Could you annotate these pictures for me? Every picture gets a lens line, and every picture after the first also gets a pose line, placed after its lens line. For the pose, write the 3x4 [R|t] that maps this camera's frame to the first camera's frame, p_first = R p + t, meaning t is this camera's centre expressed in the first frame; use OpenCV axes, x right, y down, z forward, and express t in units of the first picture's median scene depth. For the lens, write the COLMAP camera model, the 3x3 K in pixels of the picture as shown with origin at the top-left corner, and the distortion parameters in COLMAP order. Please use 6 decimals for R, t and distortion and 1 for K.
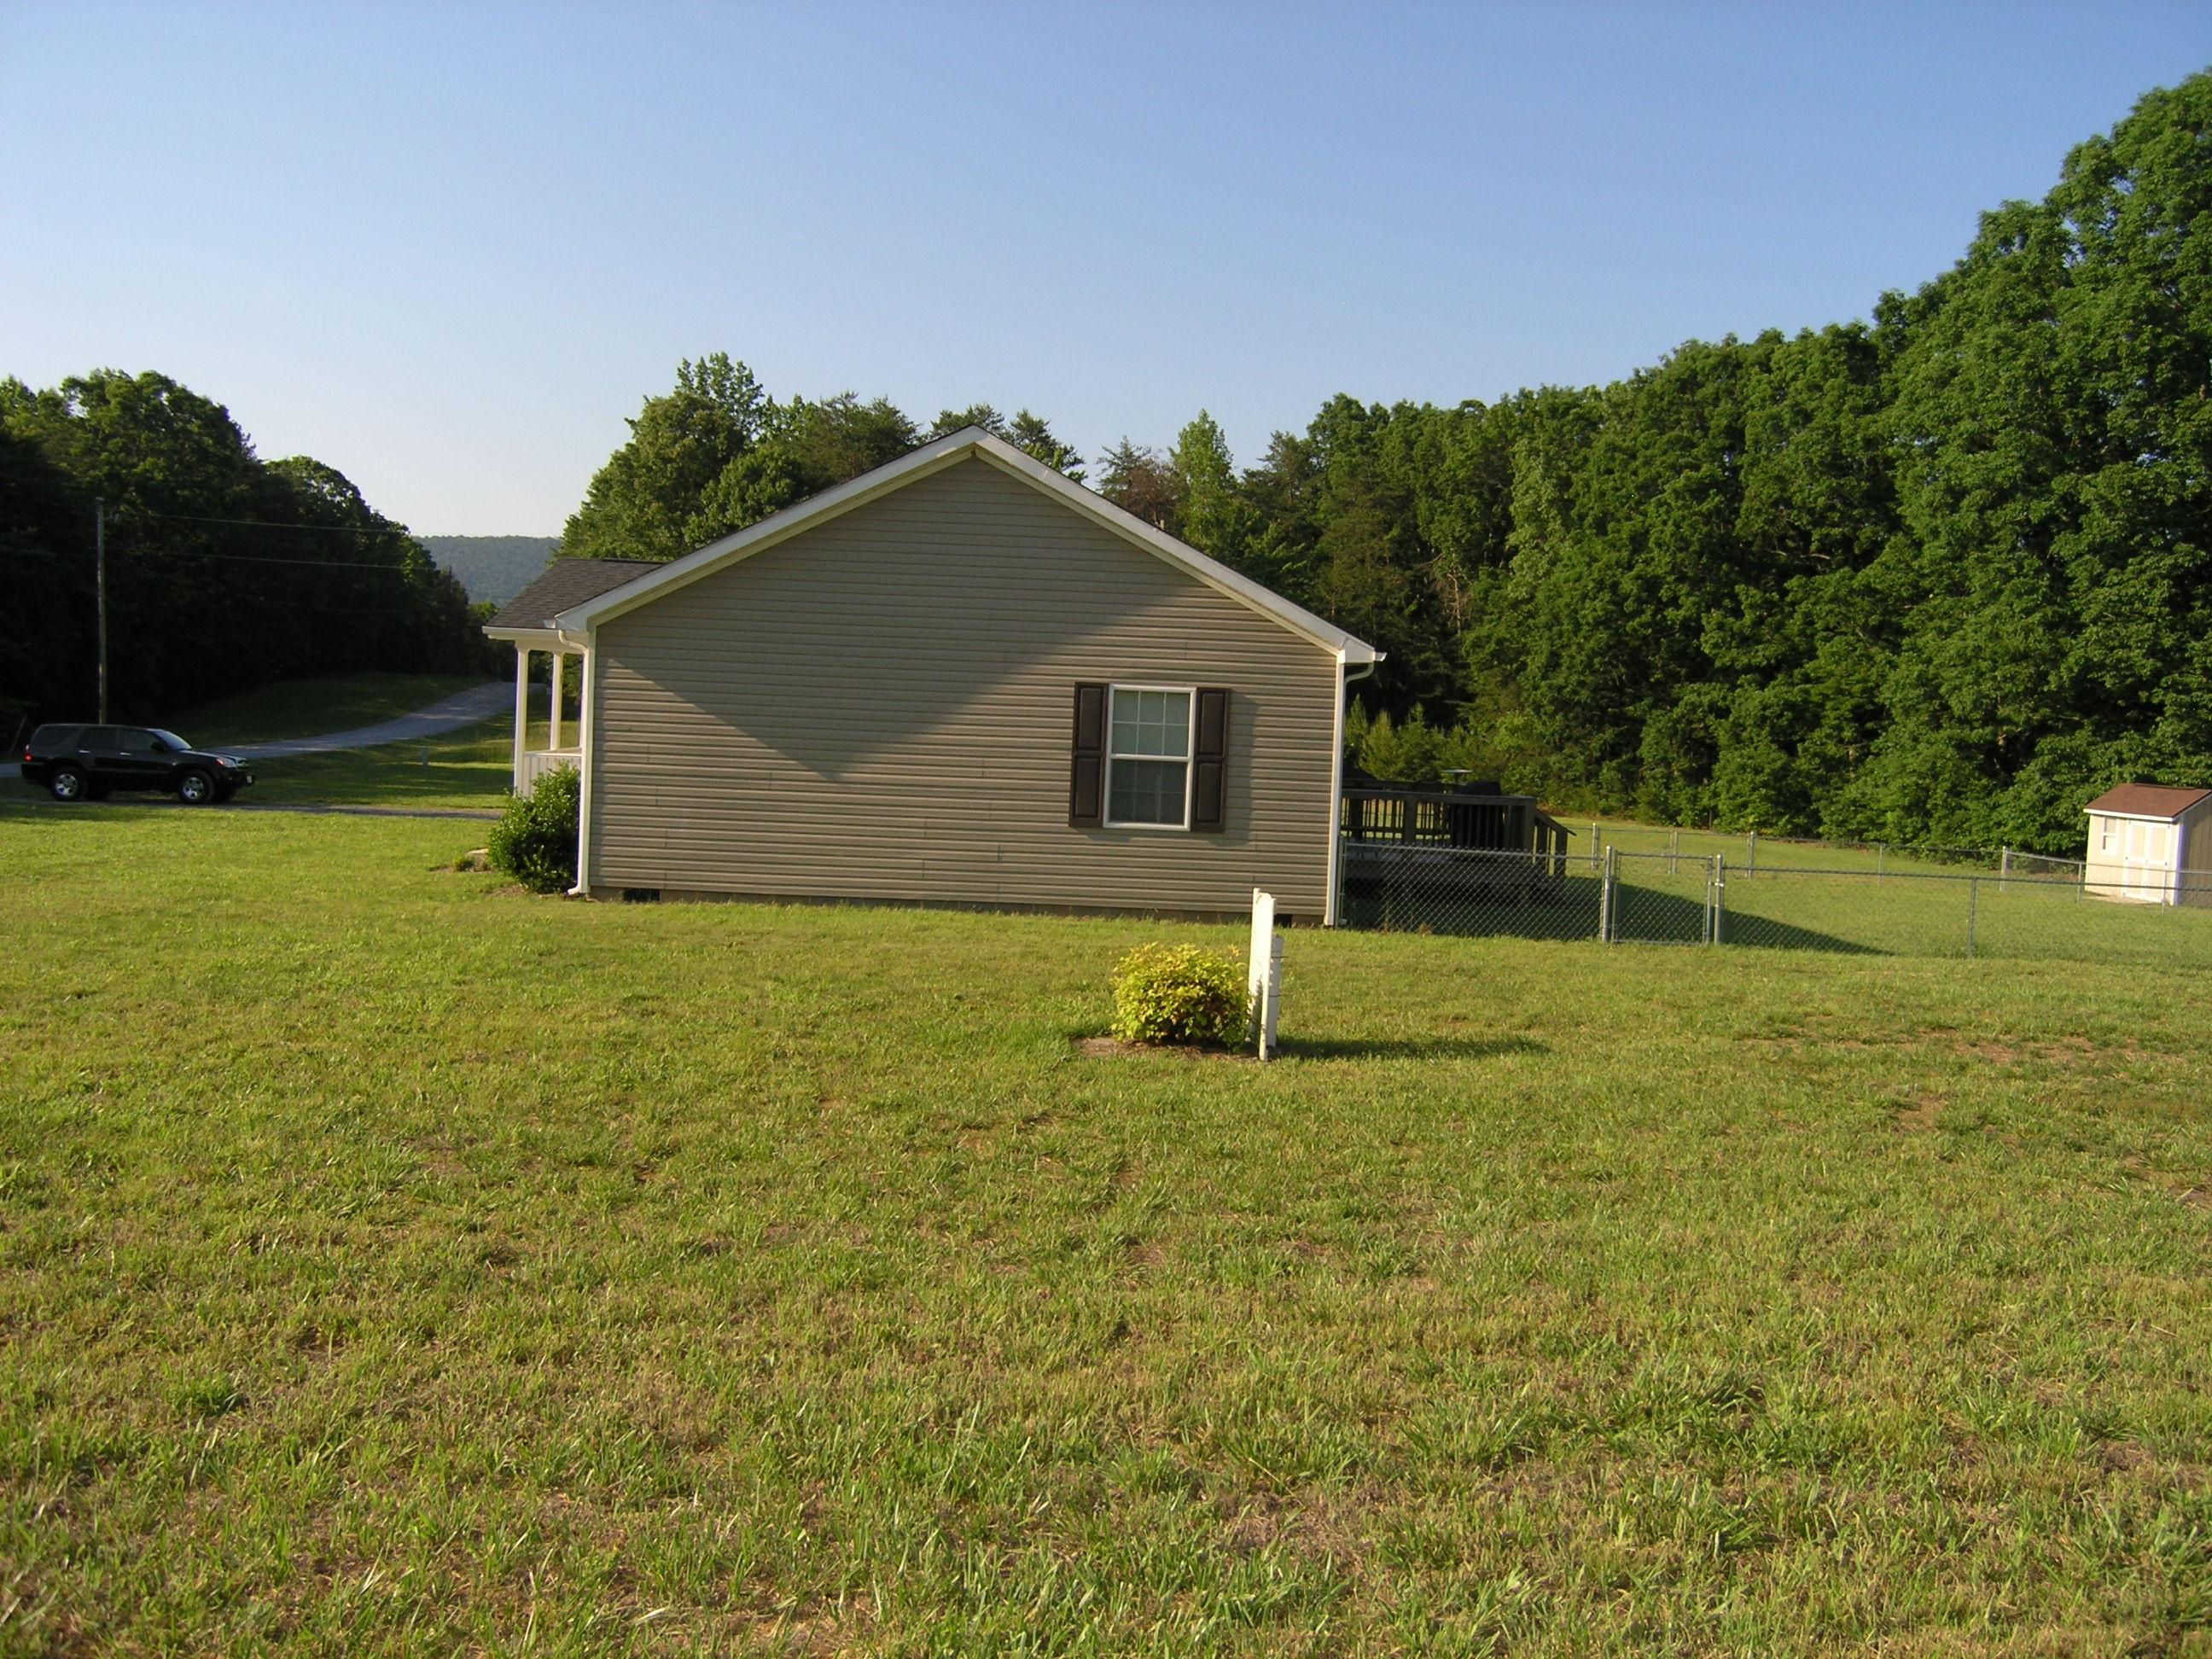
lens RADIAL K [[1822.1, 0, 1114.2], [0, 1822.1, 789.3], [0, 0, 1]] dist [-0.115687, 0.052218]
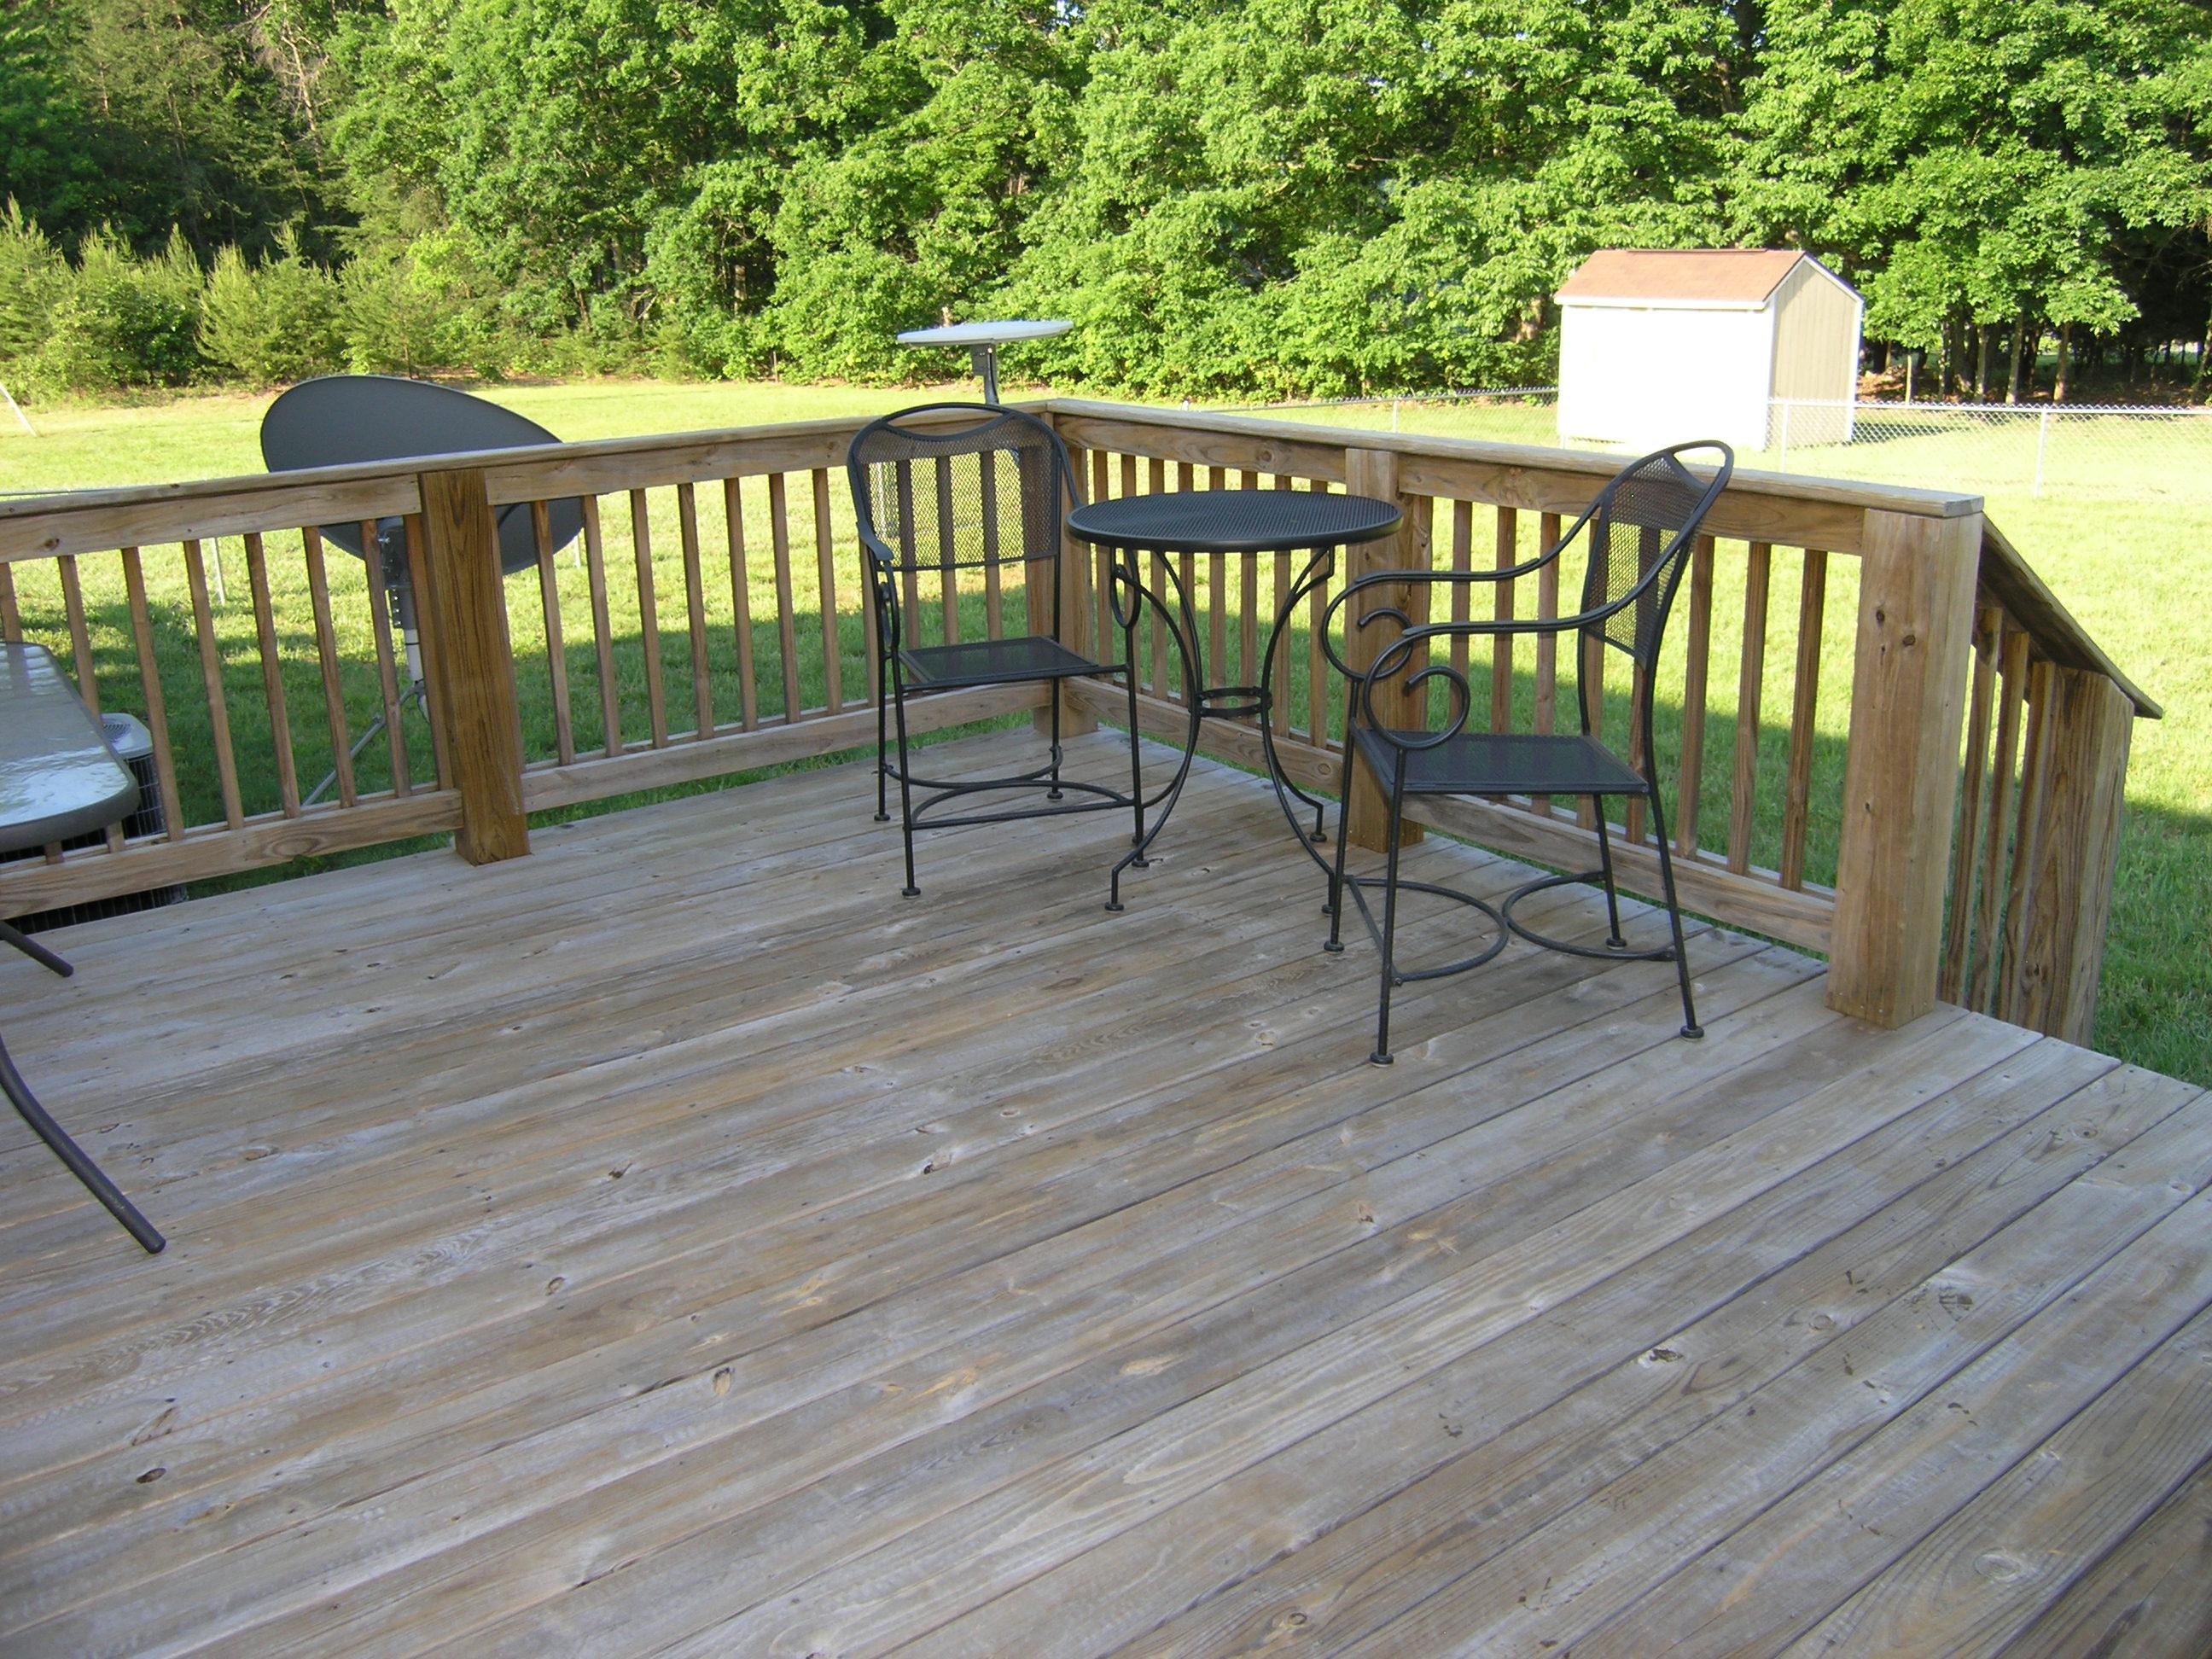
lens RADIAL K [[1822.1, 0, 1114.2], [0, 1822.1, 789.3], [0, 0, 1]] dist [-0.115687, 0.052218]
pose [[0.816467, -0.223903, 0.532212, 0.038229], [0.084156, 0.958055, 0.273951, -0.005449], [-0.571227, -0.178883, 0.801062, 0.341040]]
